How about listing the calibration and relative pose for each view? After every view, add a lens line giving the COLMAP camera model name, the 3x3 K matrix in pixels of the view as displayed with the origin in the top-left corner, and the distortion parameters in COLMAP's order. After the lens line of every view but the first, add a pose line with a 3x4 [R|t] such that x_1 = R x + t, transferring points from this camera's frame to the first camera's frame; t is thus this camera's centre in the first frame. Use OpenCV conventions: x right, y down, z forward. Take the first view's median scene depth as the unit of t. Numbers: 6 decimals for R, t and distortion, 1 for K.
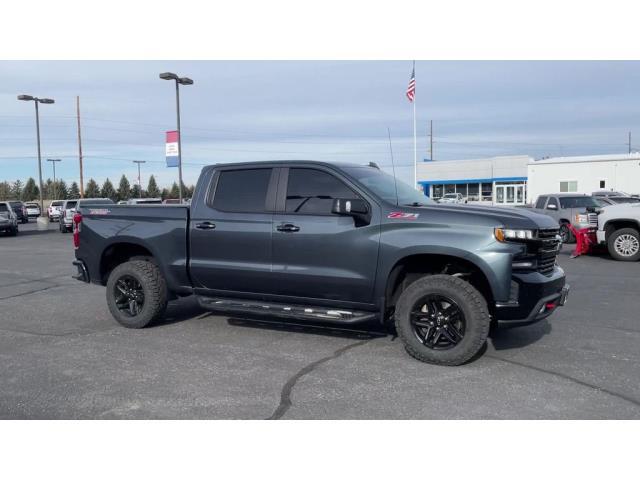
lens RADIAL K [[566.6, 0, 320.0], [0, 566.6, 240.0], [0, 0, 1]] dist [0.117334, -0.162569]
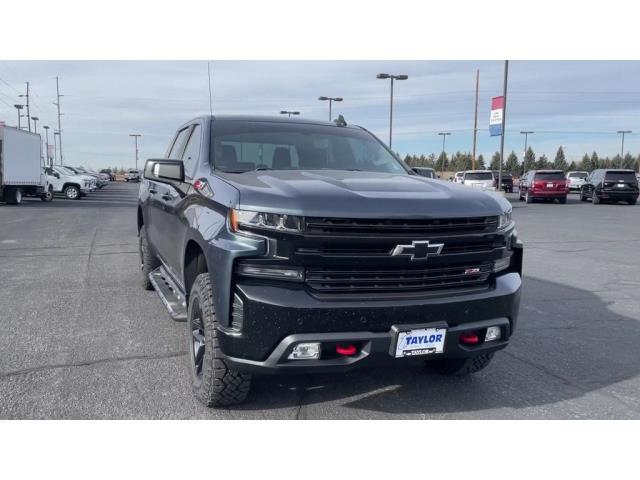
lens RADIAL K [[566.6, 0, 320.0], [0, 566.6, 240.0], [0, 0, 1]] dist [0.117334, -0.162569]
pose [[0.769435, 0.095906, -0.631484, 0.562350], [-0.066283, 0.995314, 0.070400, -0.026562], [0.635276, -0.012311, 0.772187, 0.417727]]
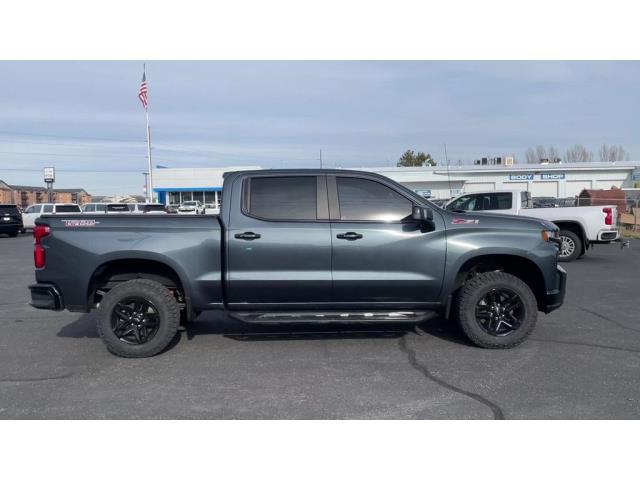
lens RADIAL K [[566.6, 0, 320.0], [0, 566.6, 240.0], [0, 0, 1]] dist [0.117334, -0.162569]
pose [[0.870214, -0.029510, 0.491790, -0.516694], [0.035823, 0.999352, -0.003421, -0.010218], [-0.491371, 0.020594, 0.870707, 0.116539]]
